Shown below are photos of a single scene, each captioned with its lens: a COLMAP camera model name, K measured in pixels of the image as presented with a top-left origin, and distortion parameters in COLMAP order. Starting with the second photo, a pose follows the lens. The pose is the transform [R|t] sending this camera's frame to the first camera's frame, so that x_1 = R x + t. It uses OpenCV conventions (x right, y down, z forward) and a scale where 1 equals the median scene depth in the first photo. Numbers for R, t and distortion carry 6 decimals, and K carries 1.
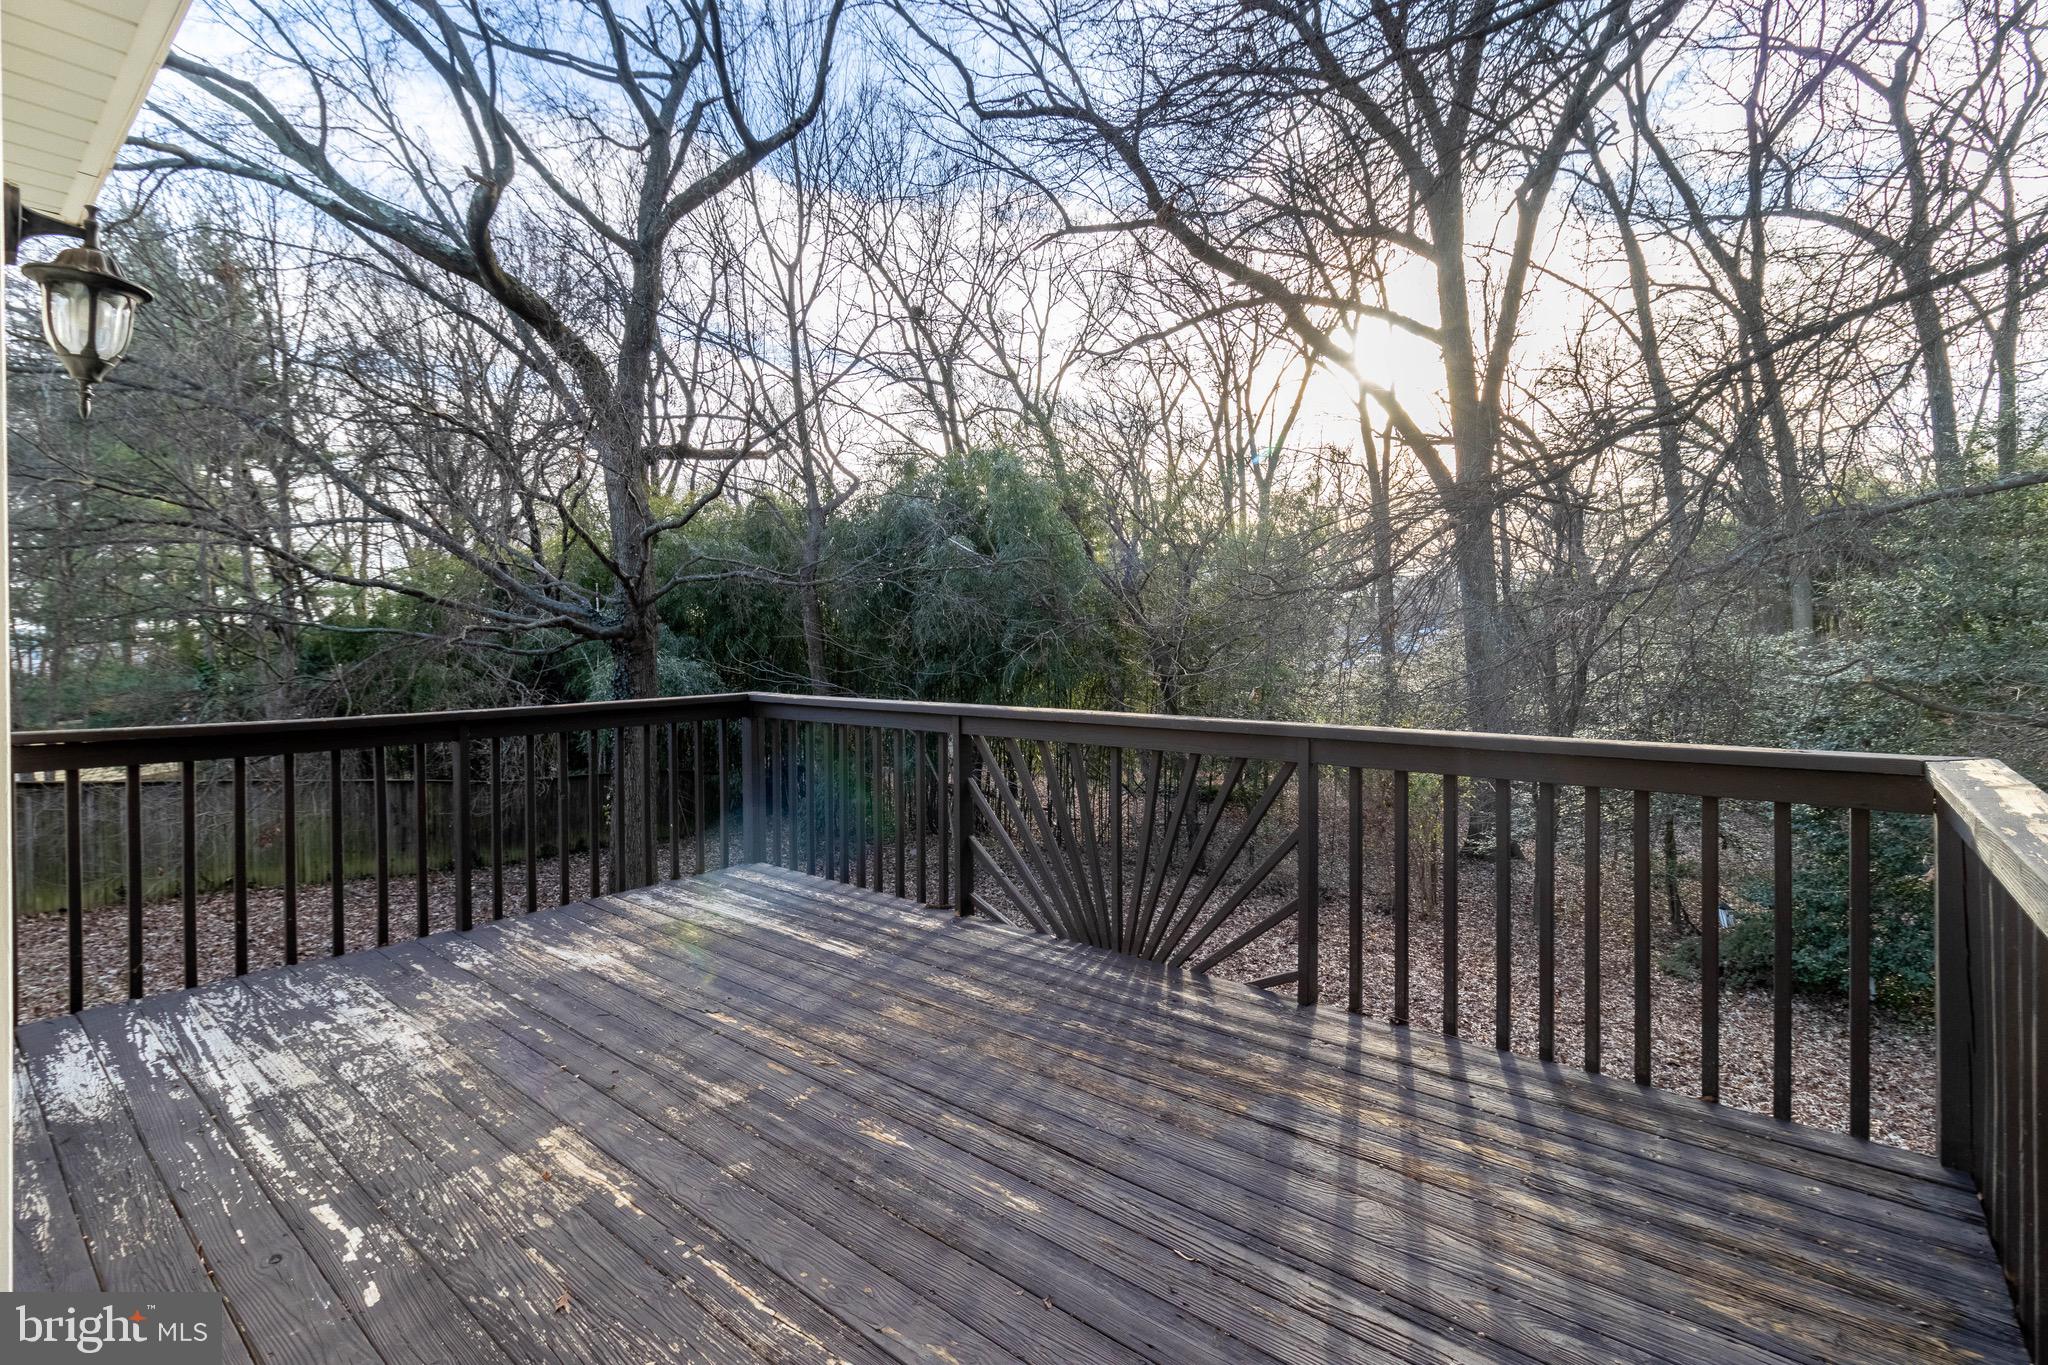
lens RADIAL K [[953.0, 0, 1022.5], [0, 953.0, 654.6], [0, 0, 1]] dist [0.001905, 0.000293]
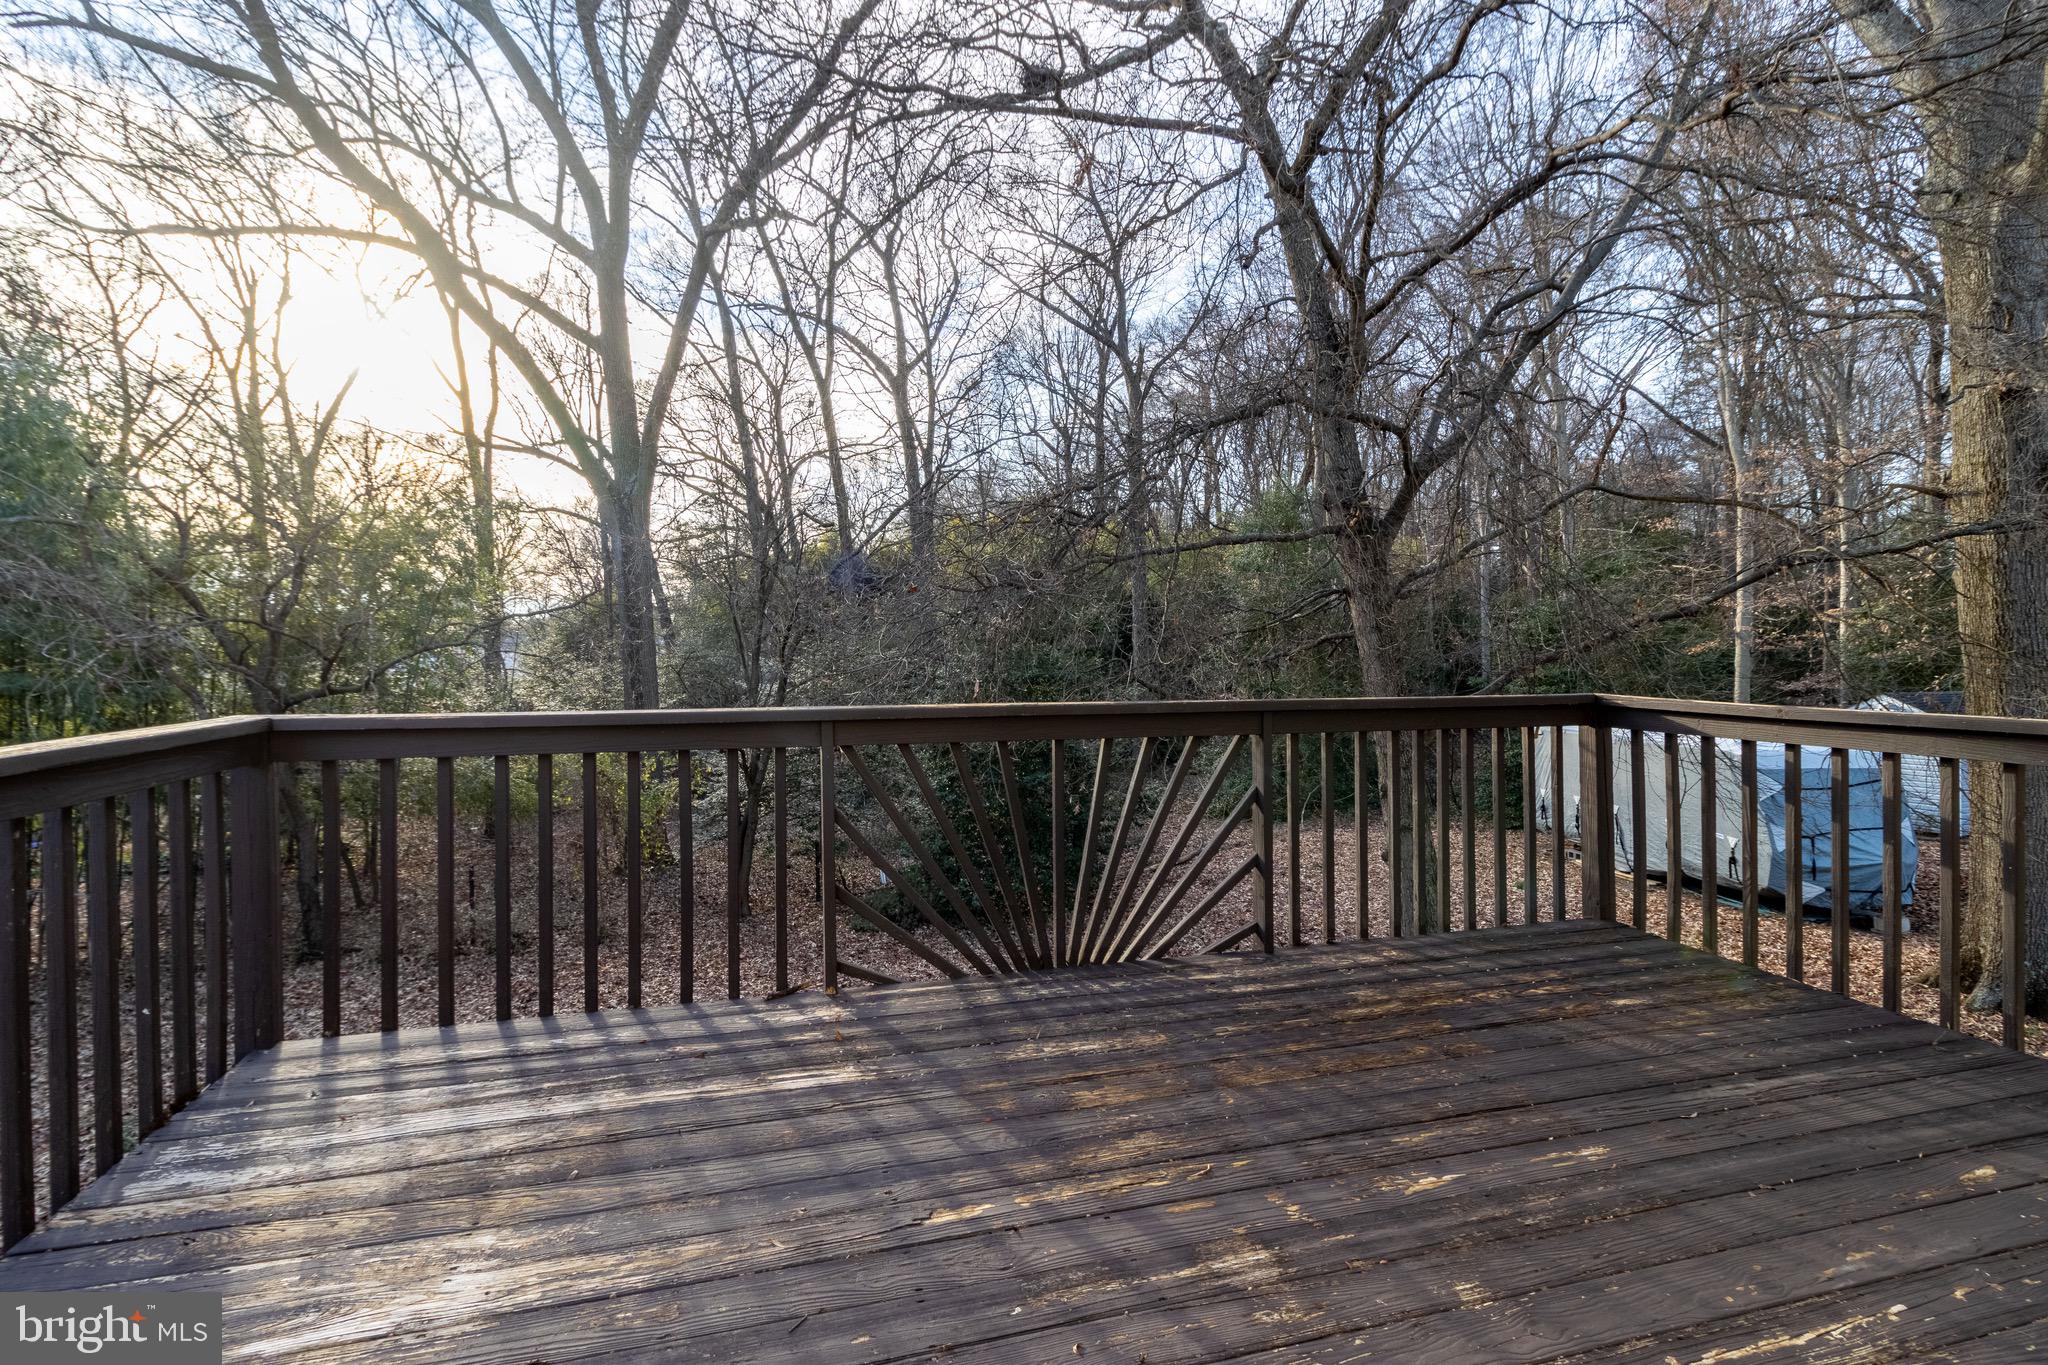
lens RADIAL K [[953.0, 0, 1022.5], [0, 953.0, 654.6], [0, 0, 1]] dist [0.001905, 0.000293]
pose [[0.561109, 0.004492, 0.827730, -0.674255], [0.014083, 0.999789, -0.014972, 0.029455], [-0.827622, 0.020058, 0.560927, 0.524062]]
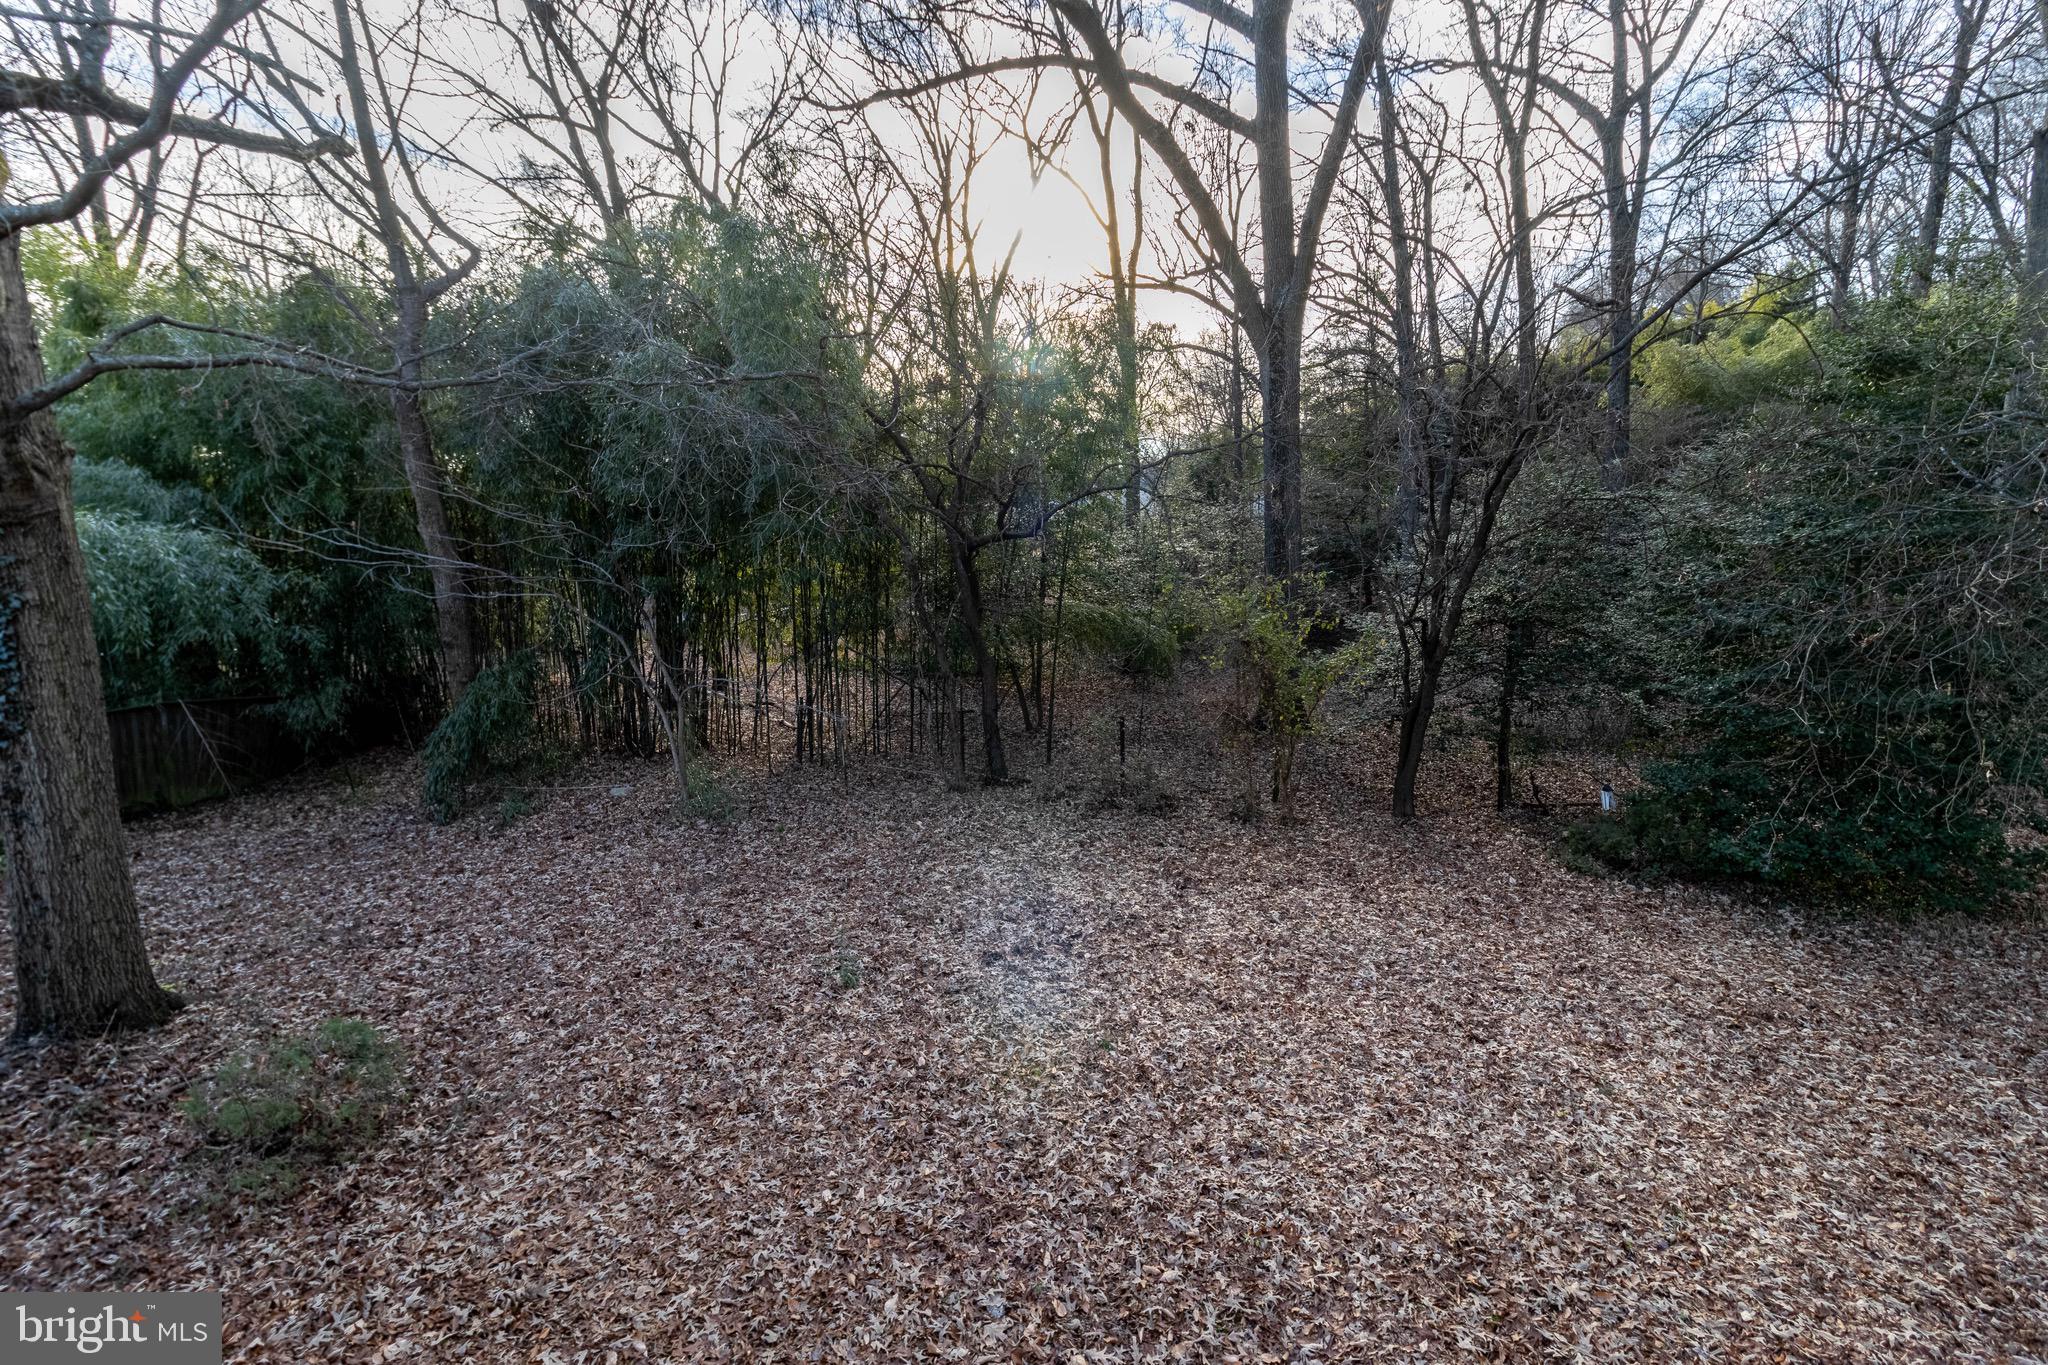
lens RADIAL K [[932.5, 0, 1015.7], [0, 932.5, 637.5], [0, 0, 1]] dist [0.001378, 0.000230]
pose [[0.936486, -0.053231, 0.346643, -0.365820], [0.006123, 0.990745, 0.135598, -0.012045], [-0.350652, -0.124863, 0.928144, 1.373862]]
